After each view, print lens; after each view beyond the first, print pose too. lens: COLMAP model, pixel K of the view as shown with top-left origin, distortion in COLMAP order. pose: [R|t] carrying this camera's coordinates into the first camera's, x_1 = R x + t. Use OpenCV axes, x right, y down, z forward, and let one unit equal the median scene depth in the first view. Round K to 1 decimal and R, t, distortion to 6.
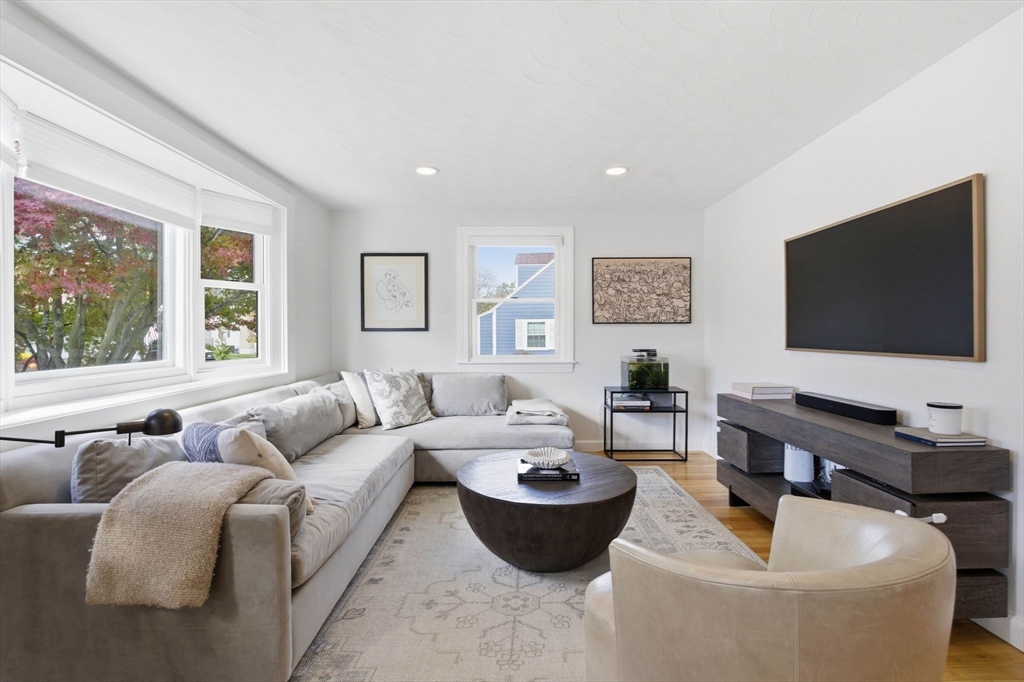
lens RADIAL K [[462.4, 0, 512.9], [0, 462.4, 330.0], [0, 0, 1]] dist [-0.005140, 0.000358]
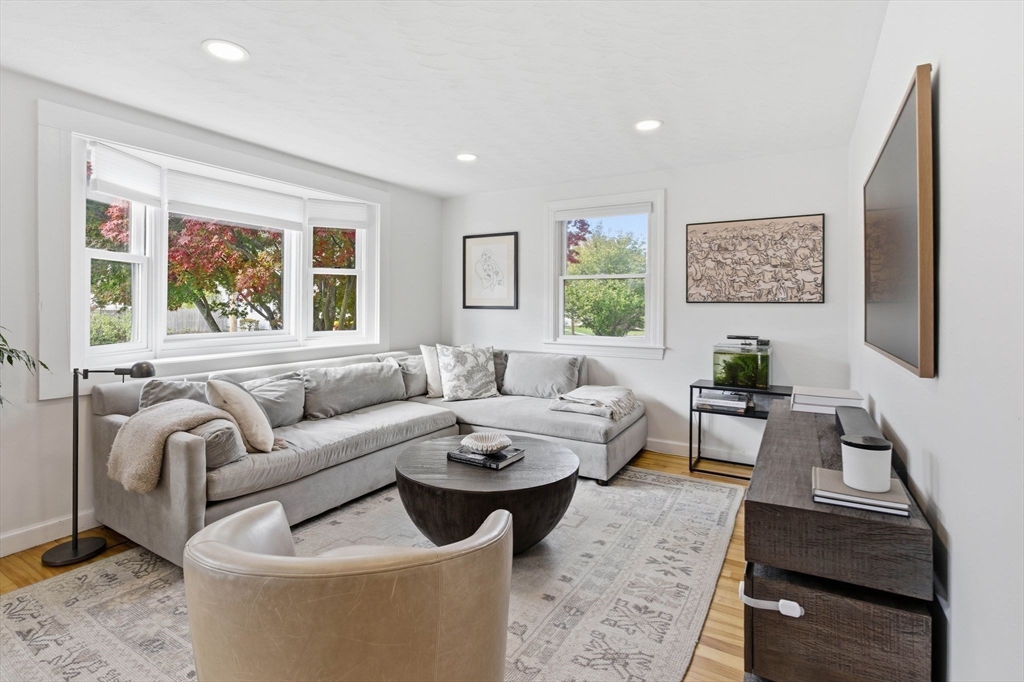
lens RADIAL K [[495.3, 0, 509.8], [0, 495.3, 297.7], [0, 0, 1]] dist [-0.011606, 0.000060]
pose [[0.856841, 0.000550, -0.515580, 0.394739], [-0.007496, 0.999907, -0.011391, -0.011350], [0.515526, 0.013625, 0.856766, 0.076081]]
